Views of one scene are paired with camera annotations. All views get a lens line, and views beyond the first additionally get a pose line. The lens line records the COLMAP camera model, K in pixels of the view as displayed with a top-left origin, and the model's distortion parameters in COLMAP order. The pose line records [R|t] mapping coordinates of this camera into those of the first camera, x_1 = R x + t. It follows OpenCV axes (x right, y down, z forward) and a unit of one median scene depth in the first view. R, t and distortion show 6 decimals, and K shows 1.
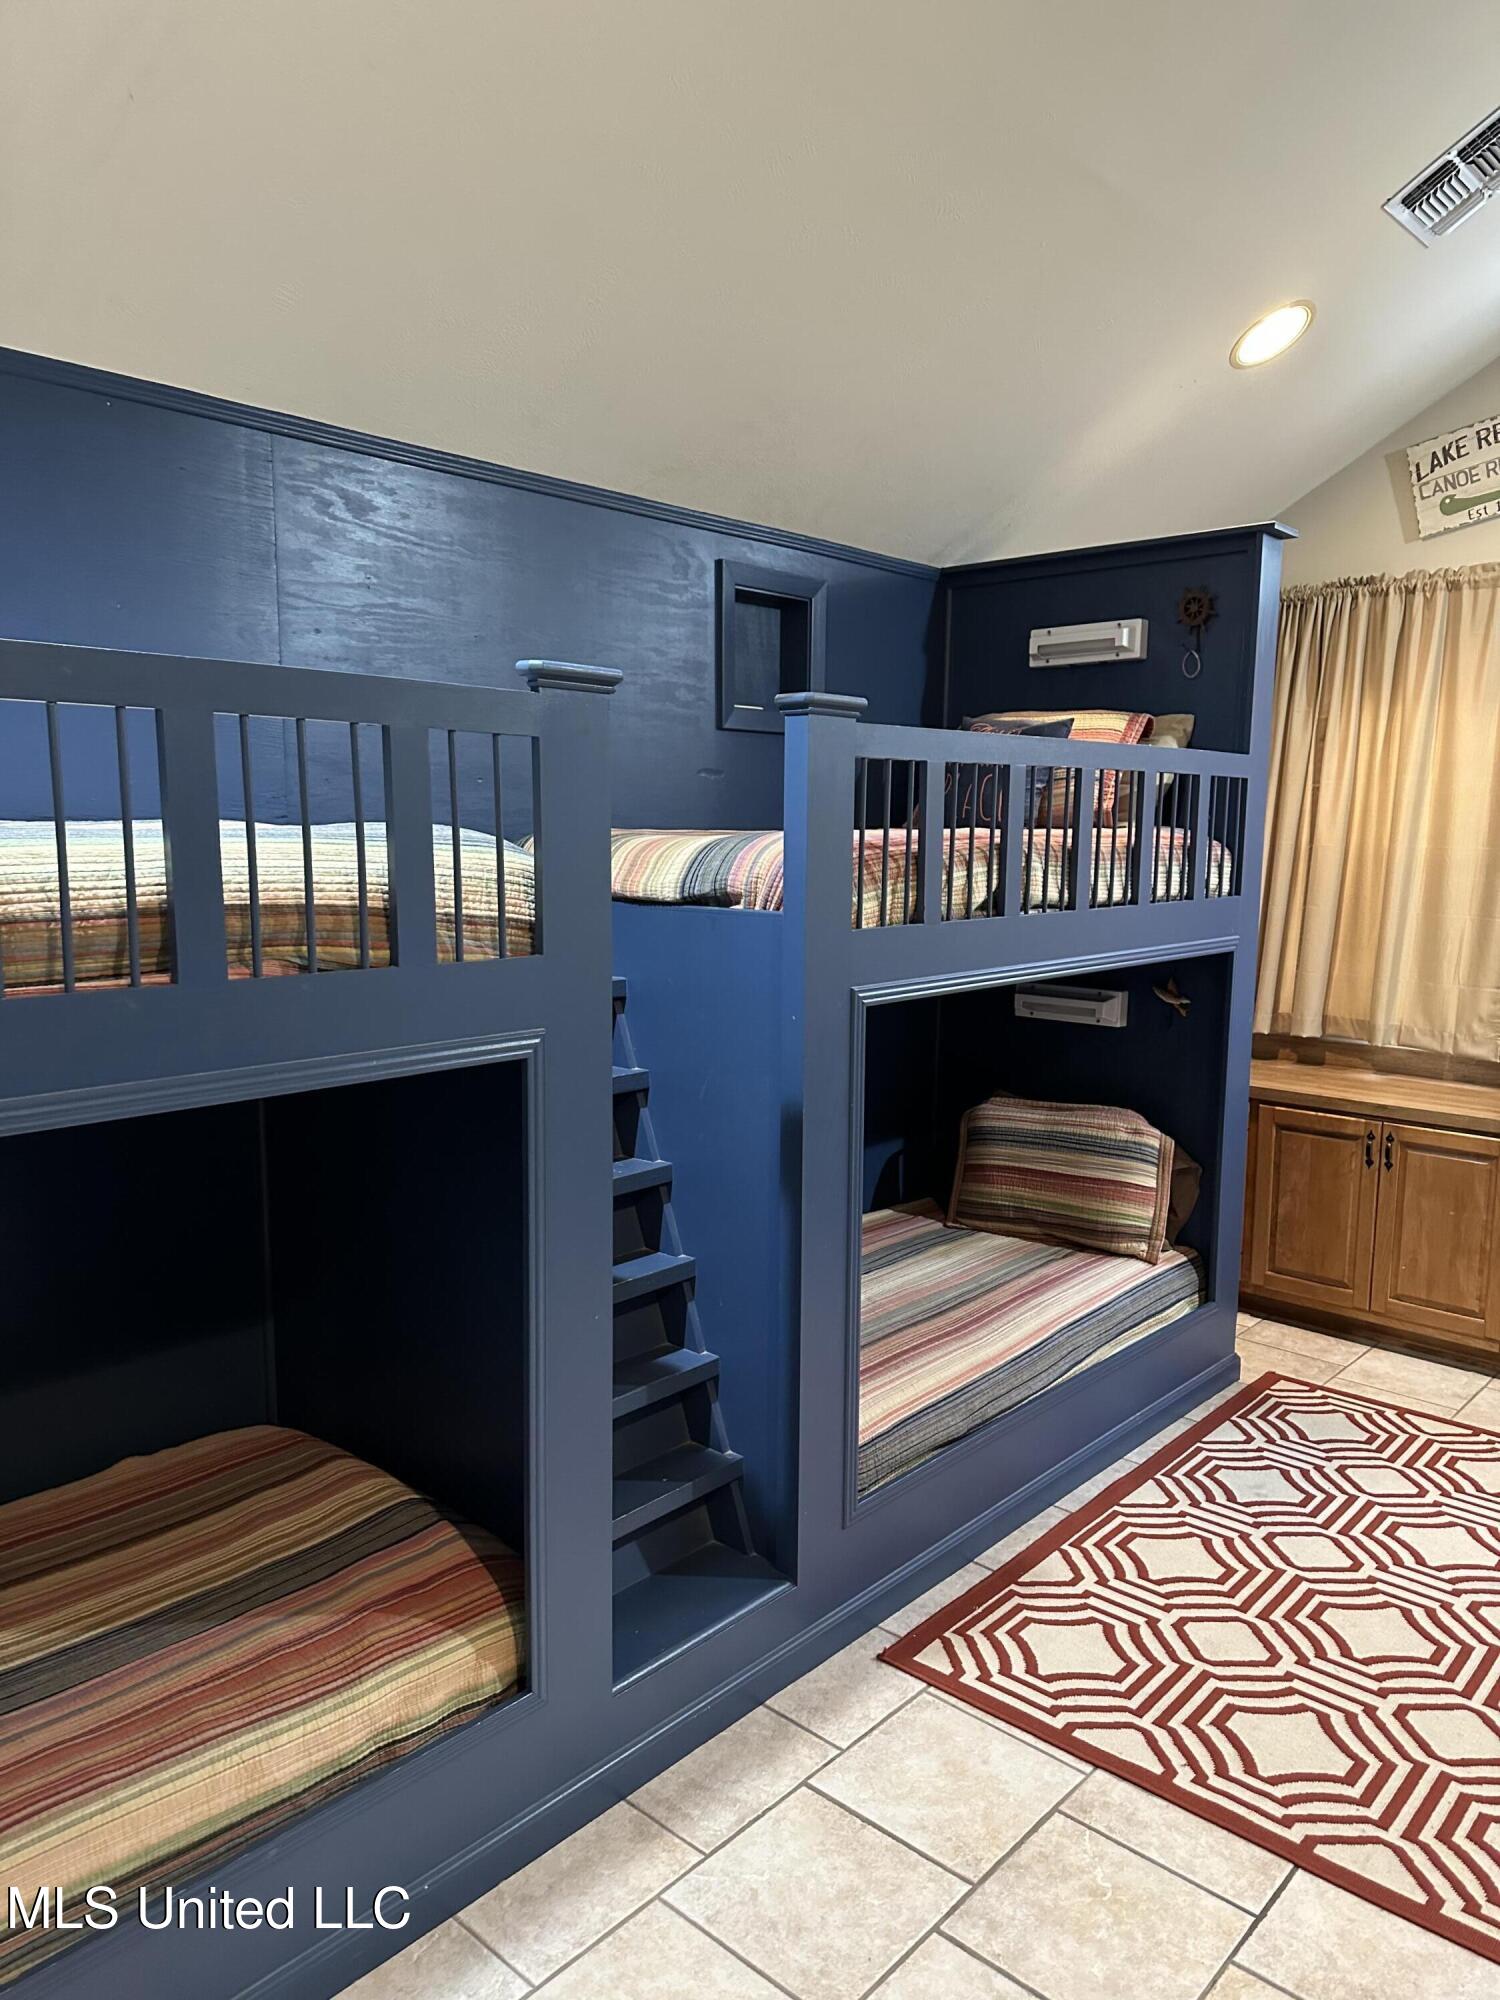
lens RADIAL K [[1405.7, 0, 734.5], [0, 1405.7, 947.6], [0, 0, 1]] dist [-0.000096, -0.002507]
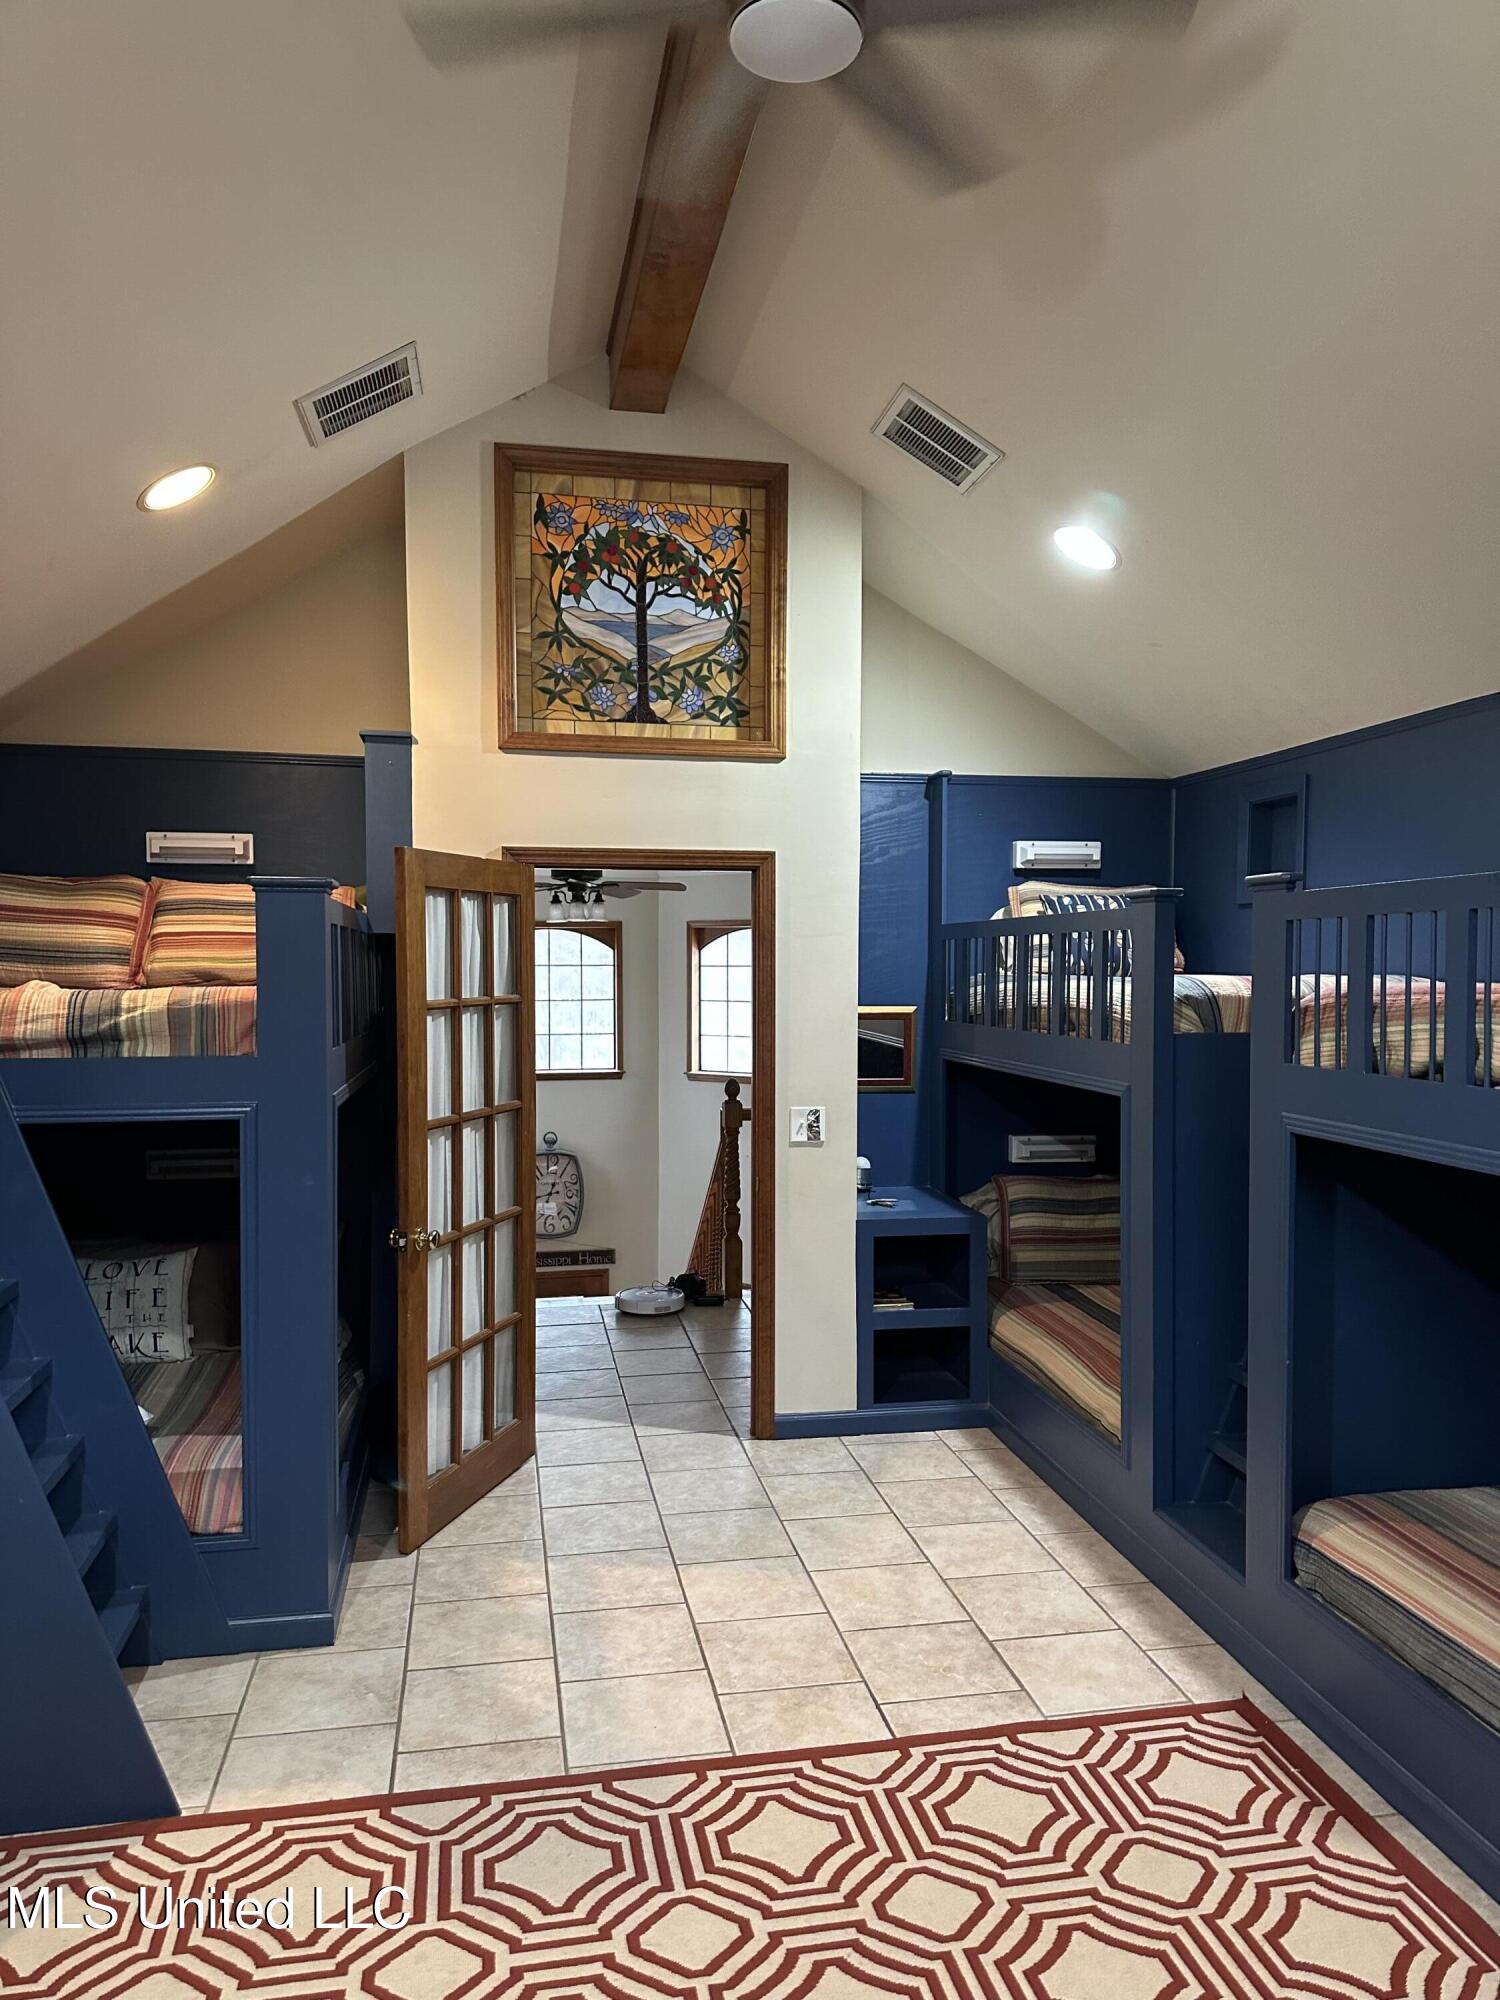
lens RADIAL K [[1405.7, 0, 751.5], [0, 1405.7, 1002.7], [0, 0, 1]] dist [-0.000096, -0.002507]
pose [[-0.595334, 0.019214, -0.803248, 1.291105], [-0.067859, 0.994940, 0.074094, -0.121766], [0.800607, 0.098618, -0.591018, 1.338799]]
